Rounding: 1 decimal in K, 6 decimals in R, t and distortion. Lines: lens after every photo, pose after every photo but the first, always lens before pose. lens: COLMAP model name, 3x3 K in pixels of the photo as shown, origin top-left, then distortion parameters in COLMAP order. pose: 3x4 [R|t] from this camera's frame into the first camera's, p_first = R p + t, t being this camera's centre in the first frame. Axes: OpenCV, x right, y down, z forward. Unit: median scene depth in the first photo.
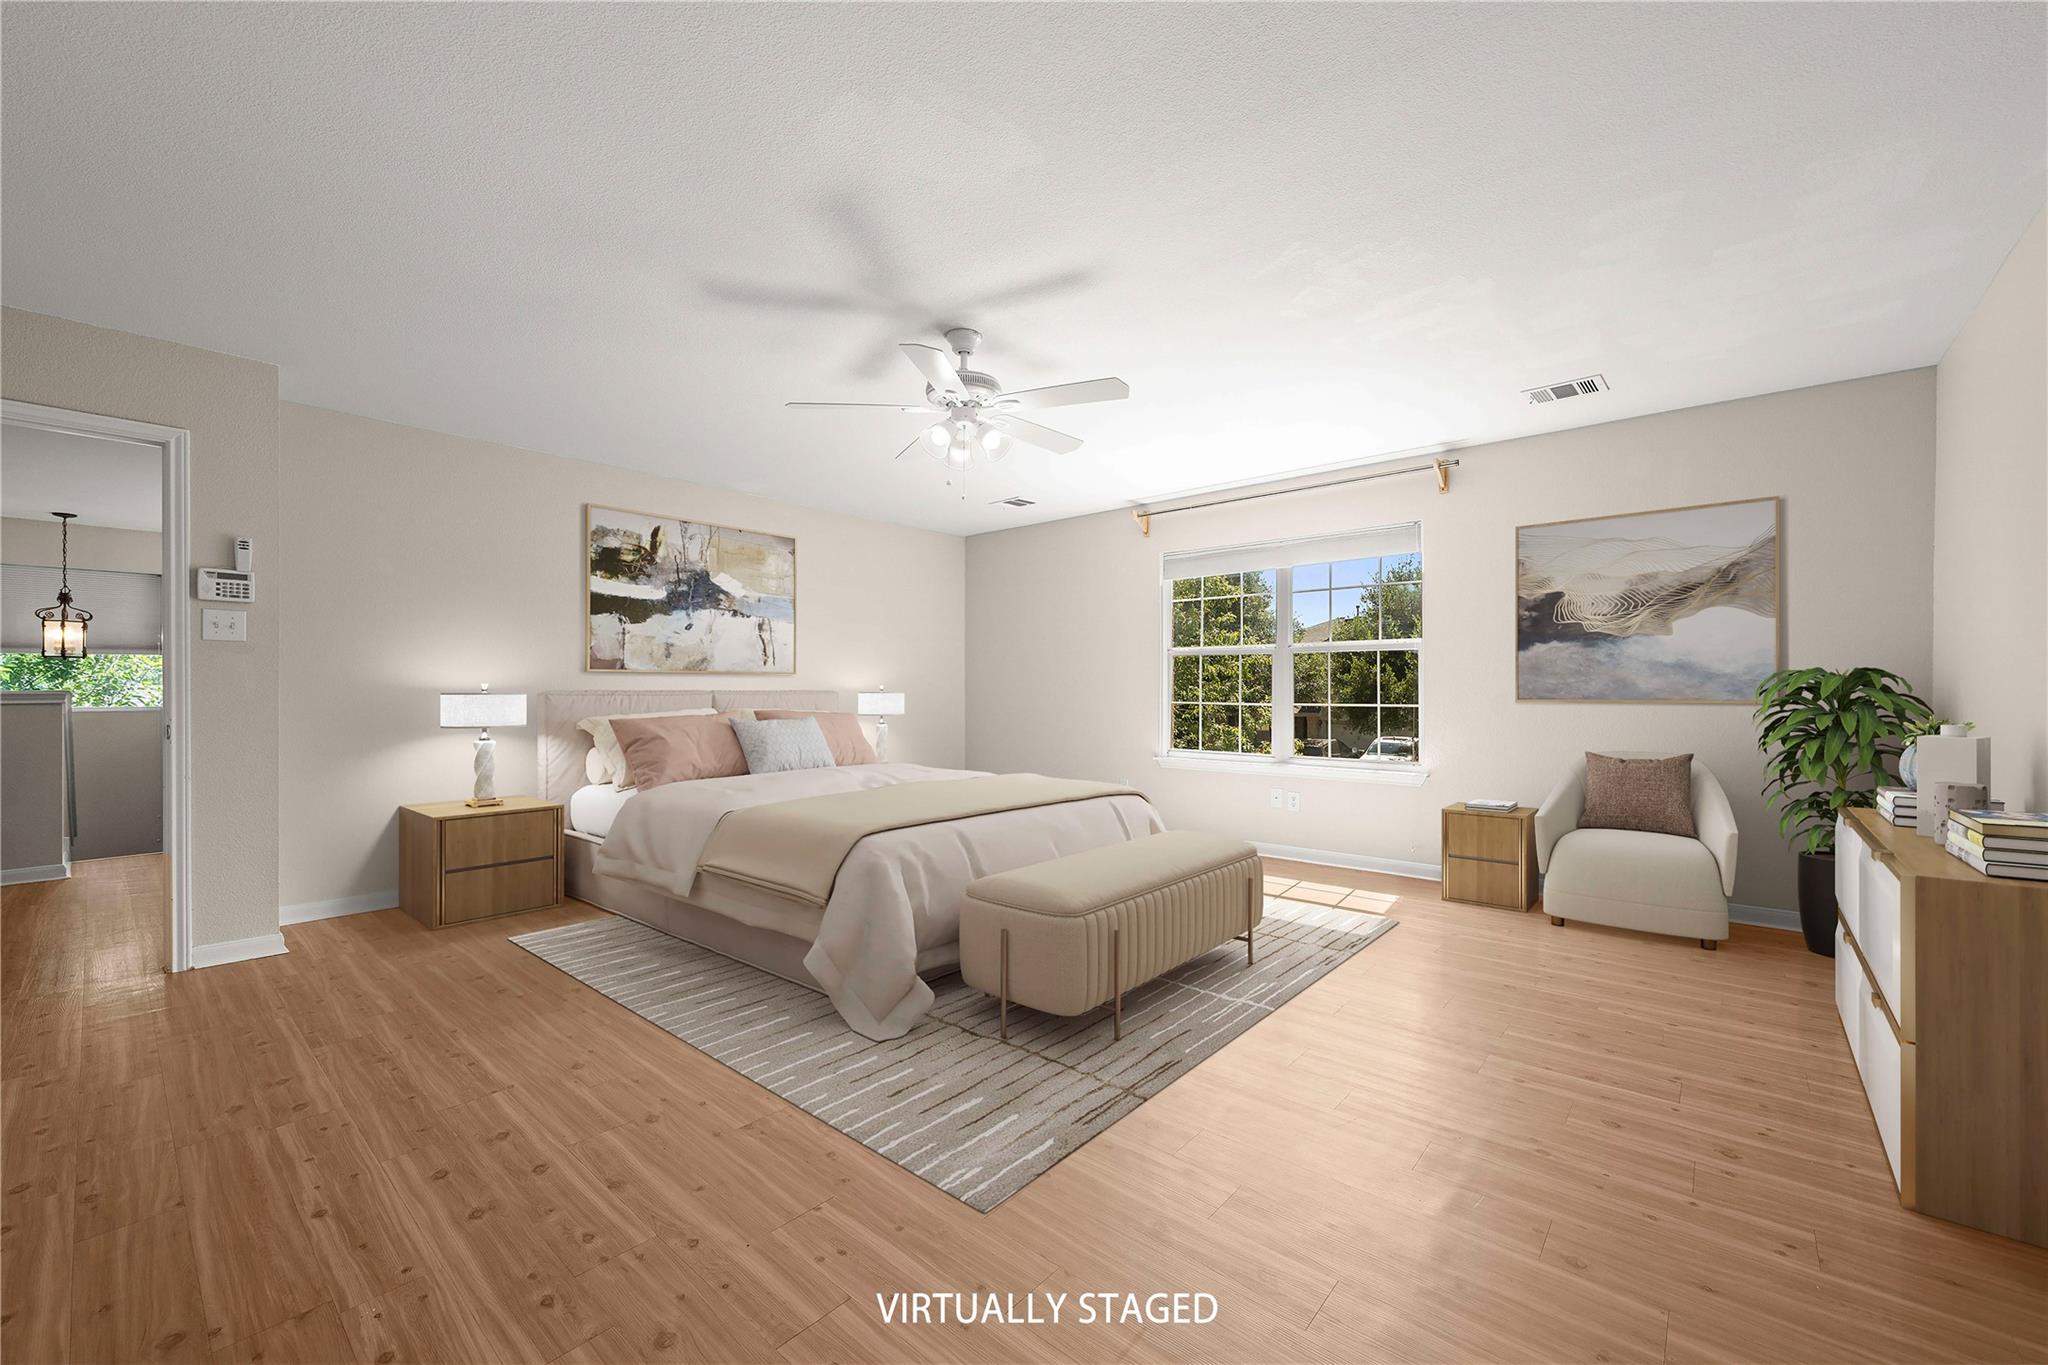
lens RADIAL K [[810.9, 0, 1032.5], [0, 810.9, 695.3], [0, 0, 1]] dist [-0.001336, 0.000029]
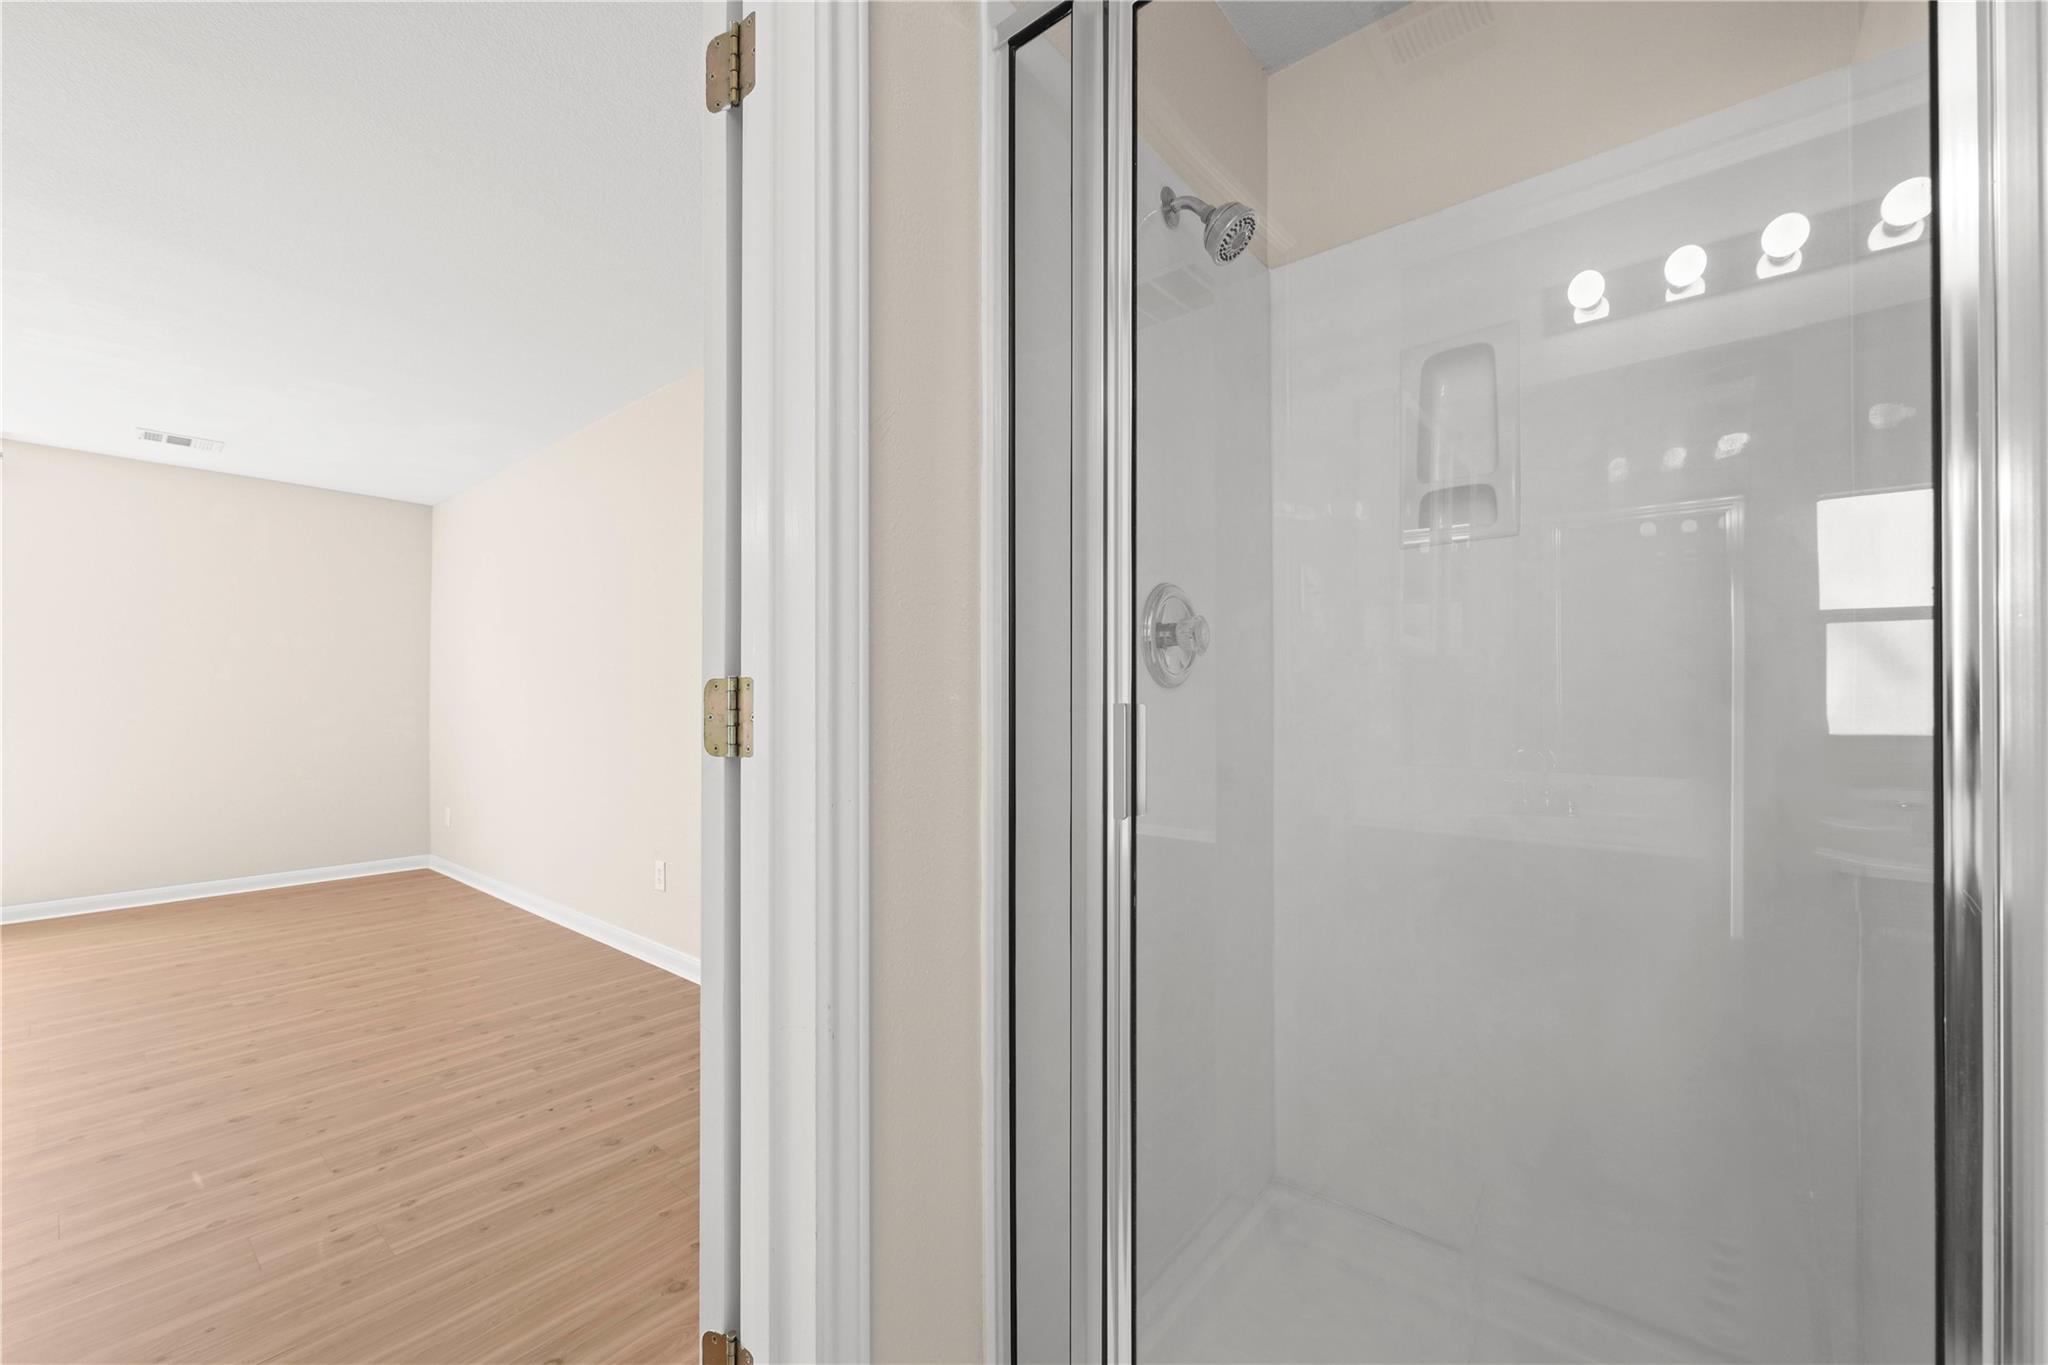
lens RADIAL K [[810.9, 0, 1032.5], [0, 810.9, 695.3], [0, 0, 1]] dist [-0.001336, 0.000029]
pose [[-0.021790, 0.012652, 0.999683, -0.672215], [0.009755, 0.999875, -0.012442, 0.002035], [-0.999715, 0.009481, -0.021910, -0.213155]]
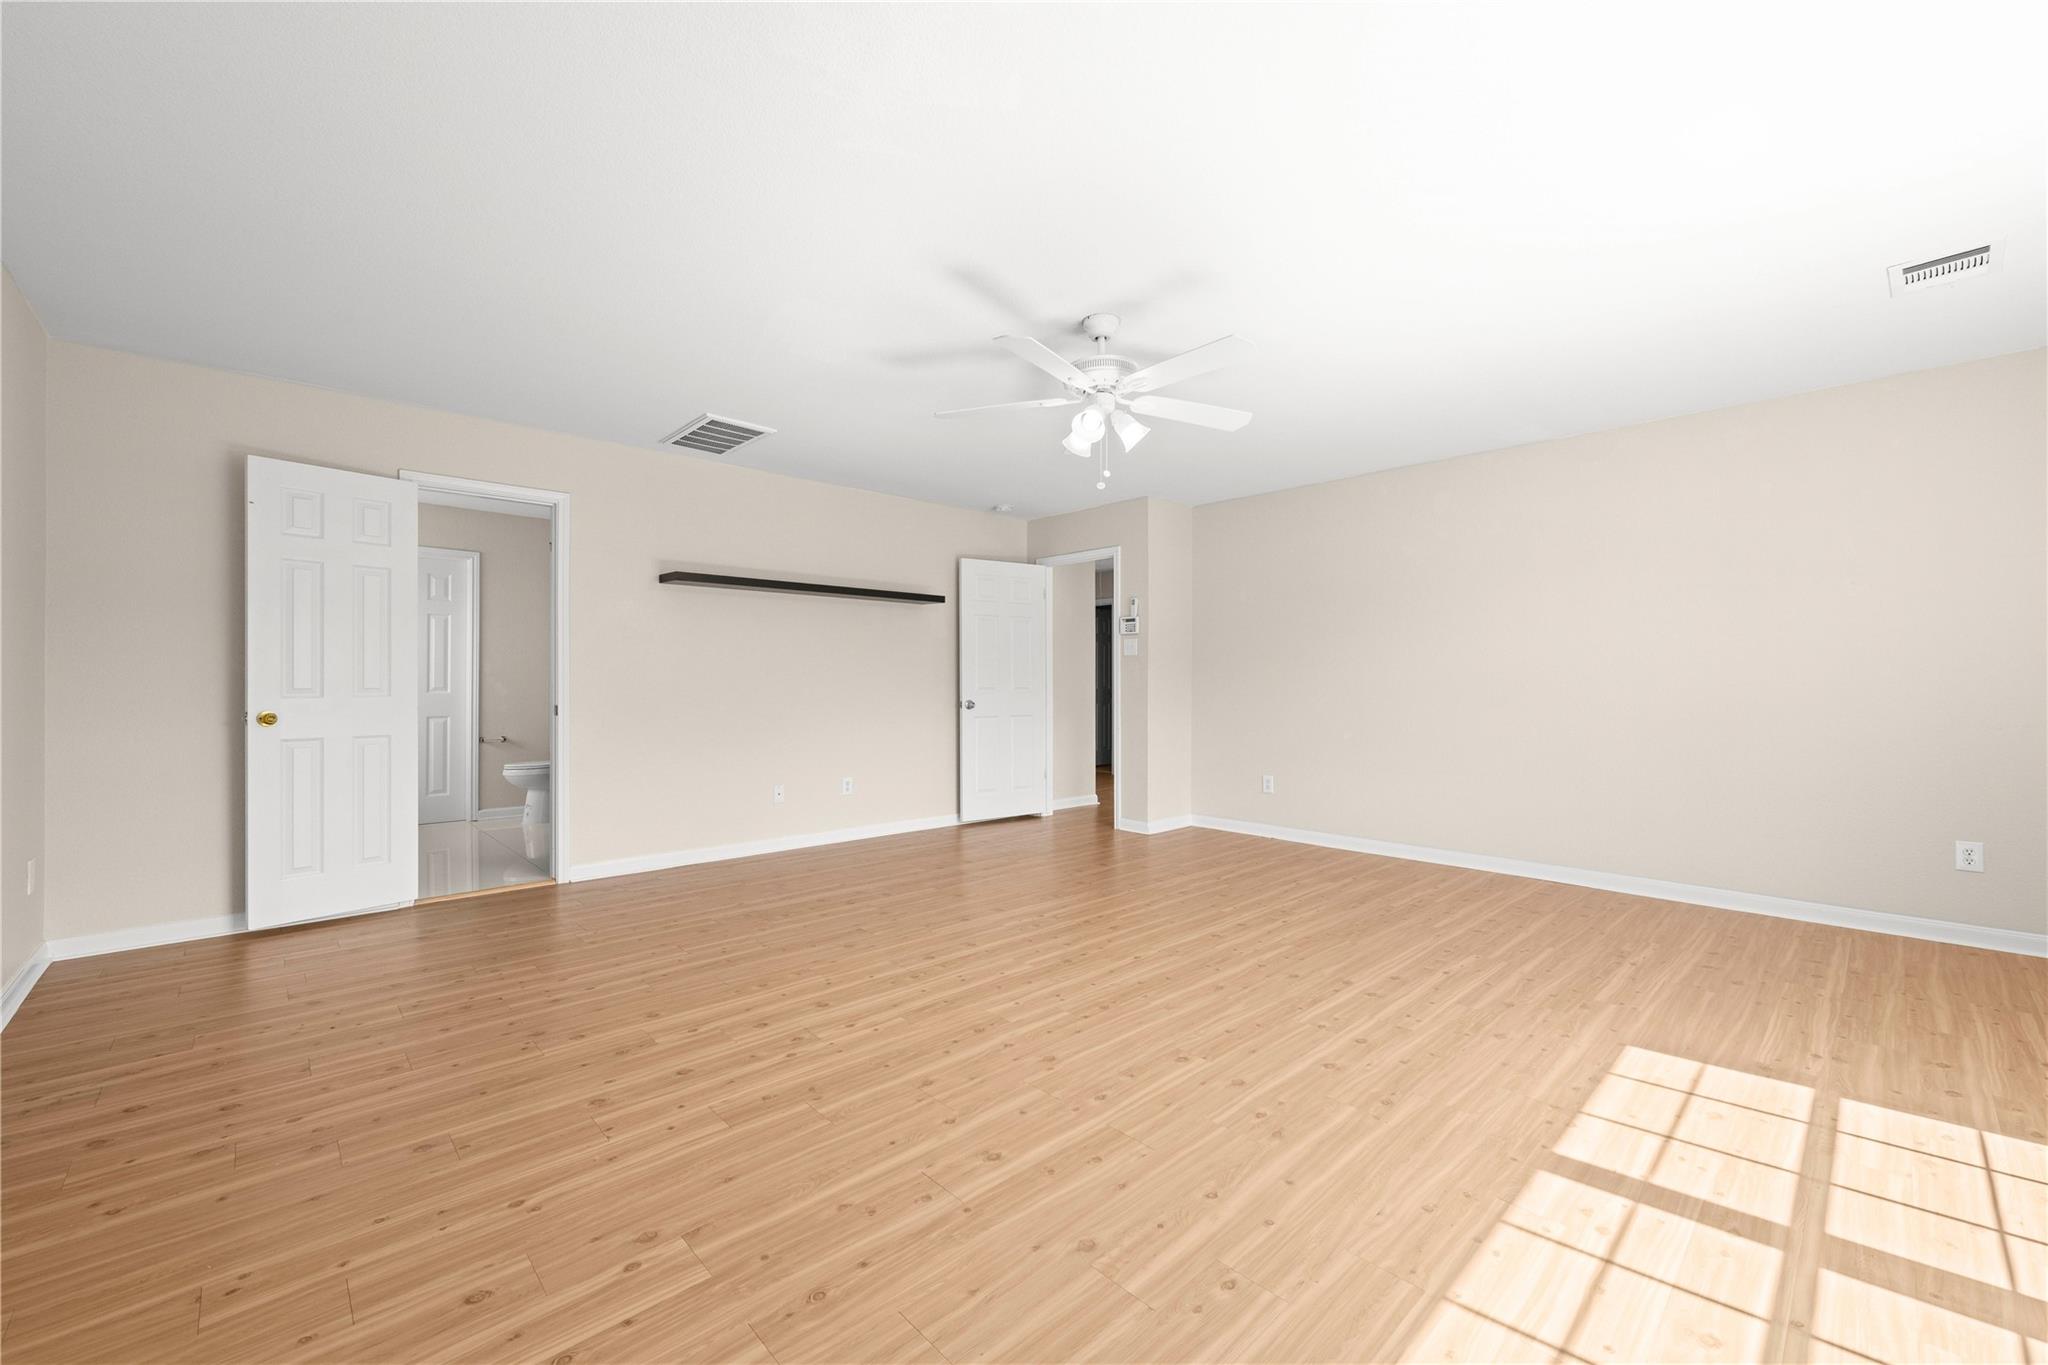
lens RADIAL K [[817.5, 0, 1034.5], [0, 817.5, 688.6], [0, 0, 1]] dist [0.001673, -0.000764]
pose [[-0.101110, 0.008057, -0.994843, 1.052689], [-0.011144, 0.999895, 0.009230, -0.009804], [0.994813, 0.012020, -0.101010, 1.188967]]
